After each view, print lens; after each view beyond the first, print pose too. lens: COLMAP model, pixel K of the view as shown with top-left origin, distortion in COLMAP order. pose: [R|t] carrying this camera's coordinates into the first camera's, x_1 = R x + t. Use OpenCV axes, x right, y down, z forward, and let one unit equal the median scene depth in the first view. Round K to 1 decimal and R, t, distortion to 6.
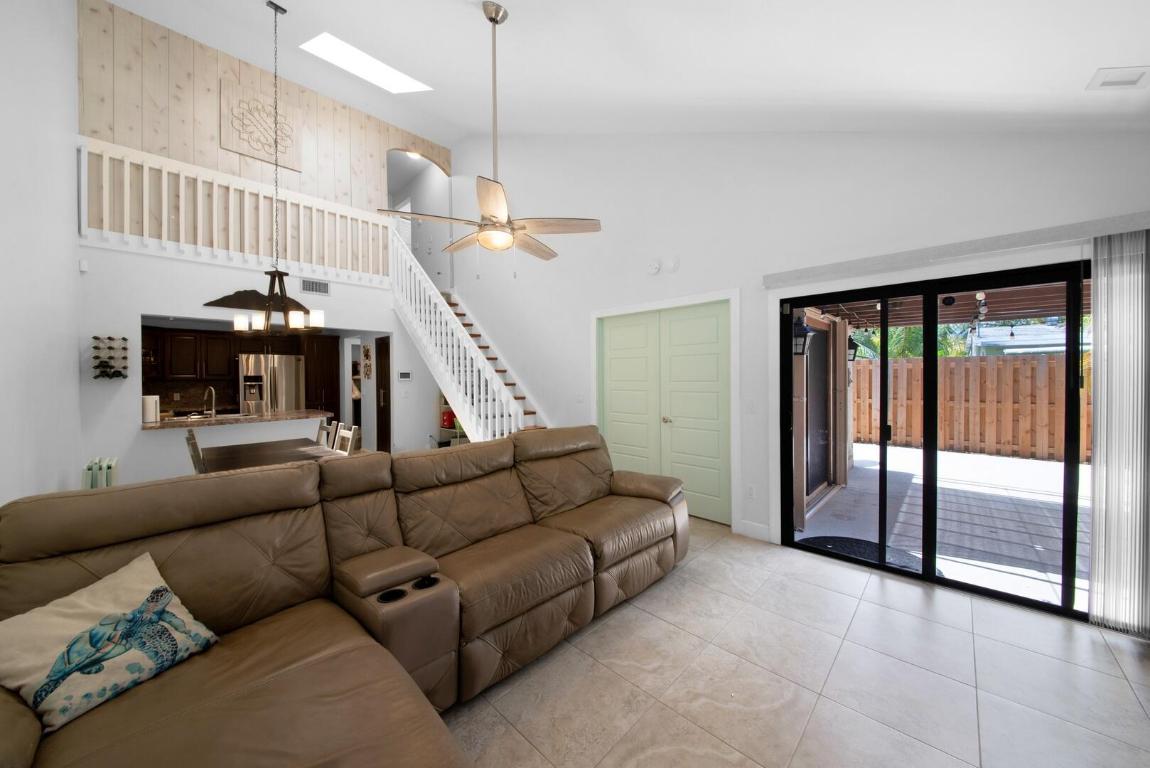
lens RADIAL K [[399.3, 0, 576.4], [0, 399.3, 377.3], [0, 0, 1]] dist [0.009489, -0.000787]
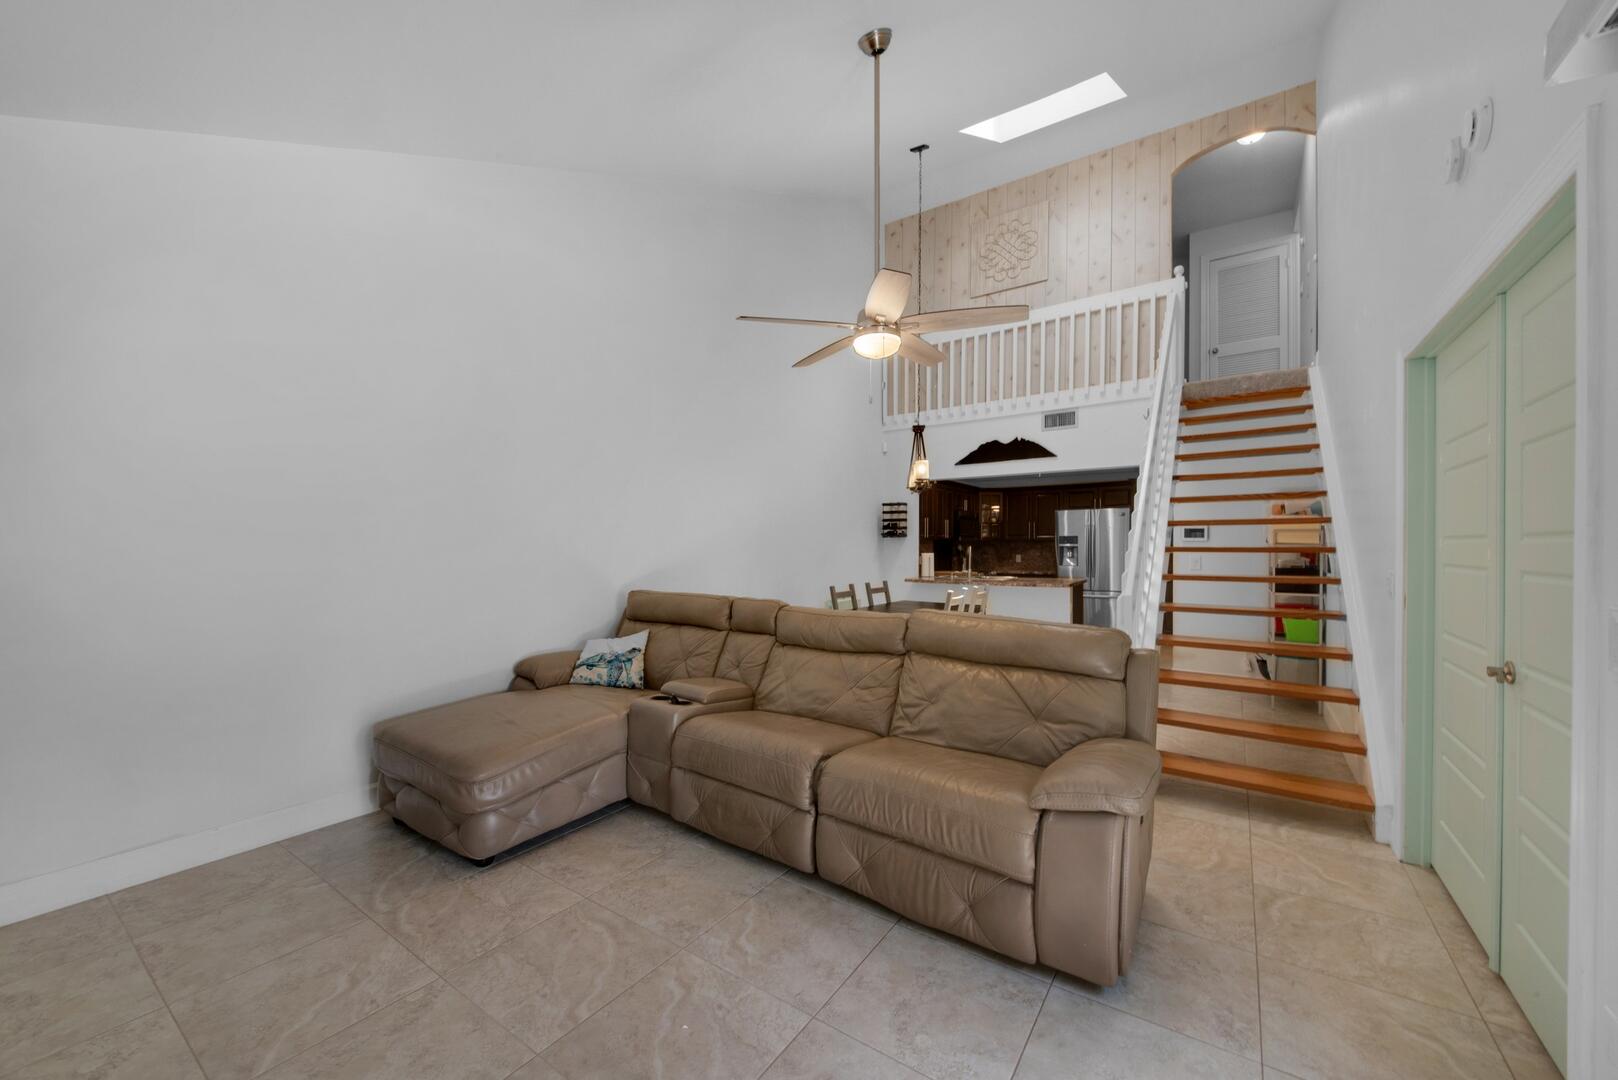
lens RADIAL K [[605.6, 0, 819.0], [0, 605.6, 551.2], [0, 0, 1]] dist [0.012822, -0.000092]
pose [[0.173034, 0.016962, -0.984770, 0.578451], [-0.005878, 0.999852, 0.016189, 0.017725], [0.984898, 0.002987, 0.173108, 0.449272]]
